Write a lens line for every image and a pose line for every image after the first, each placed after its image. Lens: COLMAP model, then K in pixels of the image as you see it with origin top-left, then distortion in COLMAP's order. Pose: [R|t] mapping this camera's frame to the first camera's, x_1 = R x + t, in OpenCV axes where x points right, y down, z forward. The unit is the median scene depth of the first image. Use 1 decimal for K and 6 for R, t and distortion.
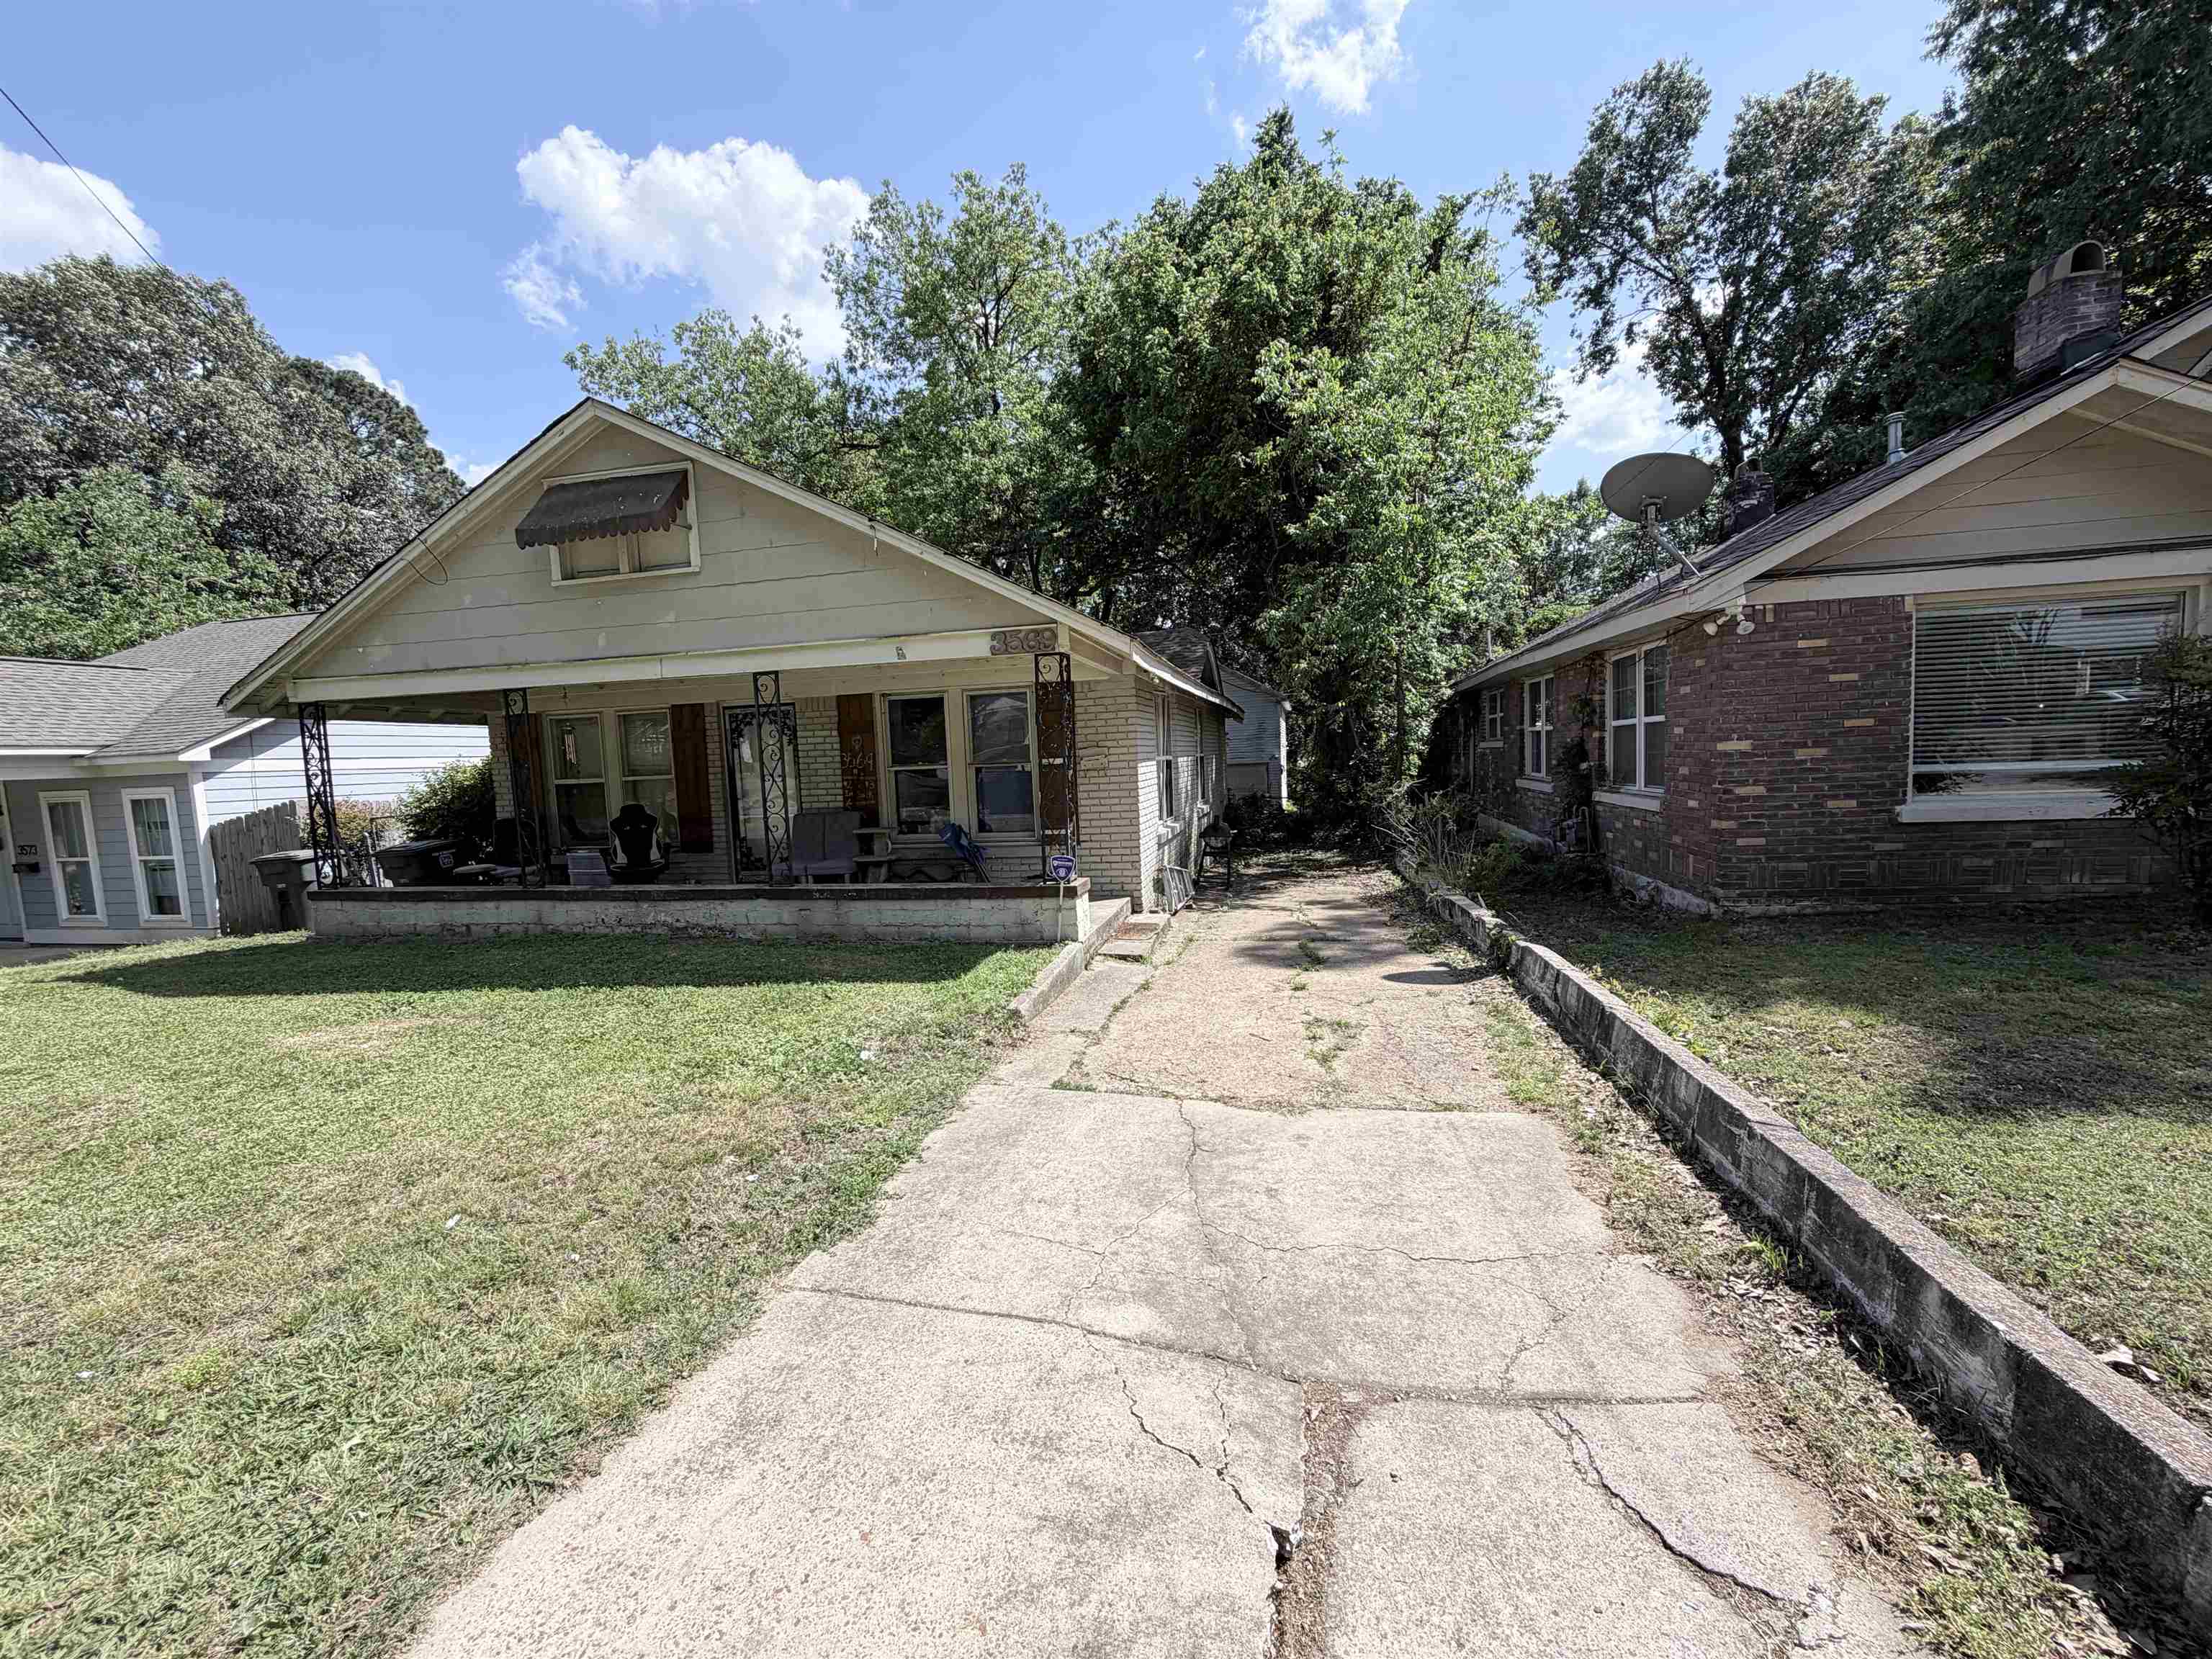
lens RADIAL K [[887.6, 0, 1103.6], [0, 887.6, 827.9], [0, 0, 1]] dist [0.001354, 0.000327]
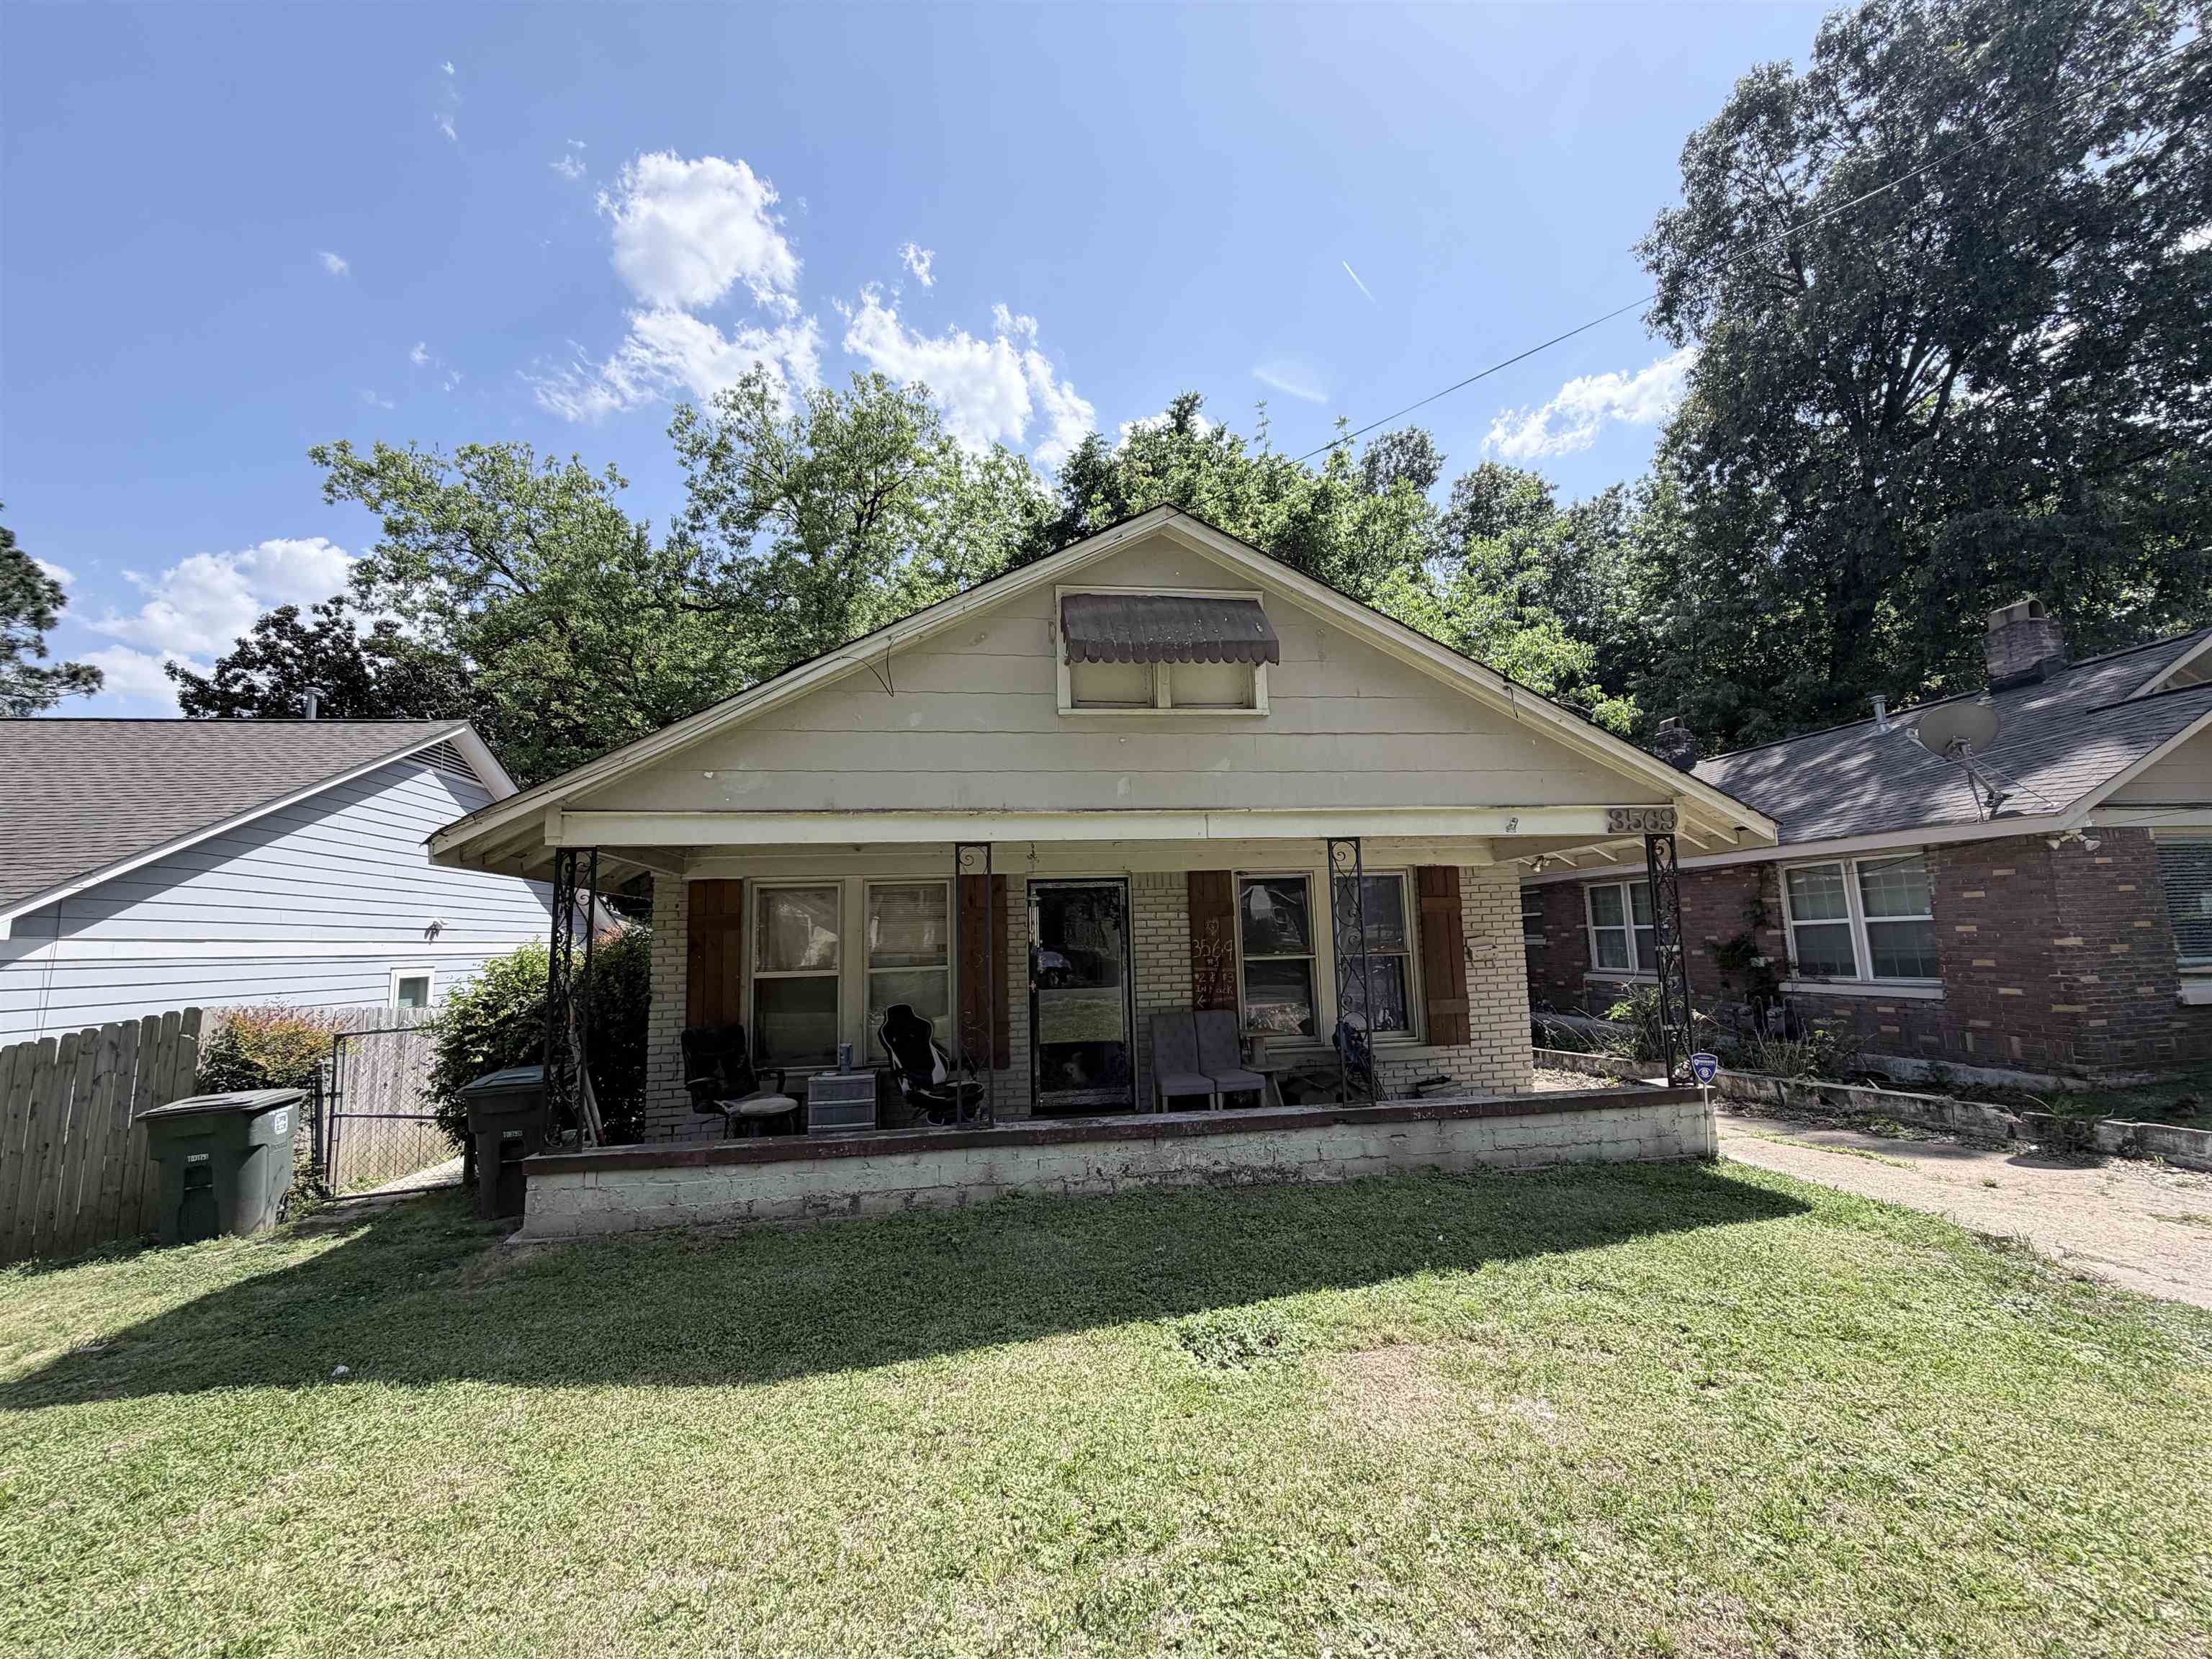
lens RADIAL K [[887.6, 0, 1109.1], [0, 887.6, 832.9], [0, 0, 1]] dist [0.001354, 0.000327]
pose [[0.933446, 0.055798, 0.354353, -0.821582], [0.022169, 0.976967, -0.212238, -0.008463], [-0.358033, 0.205968, 0.910708, 0.300349]]
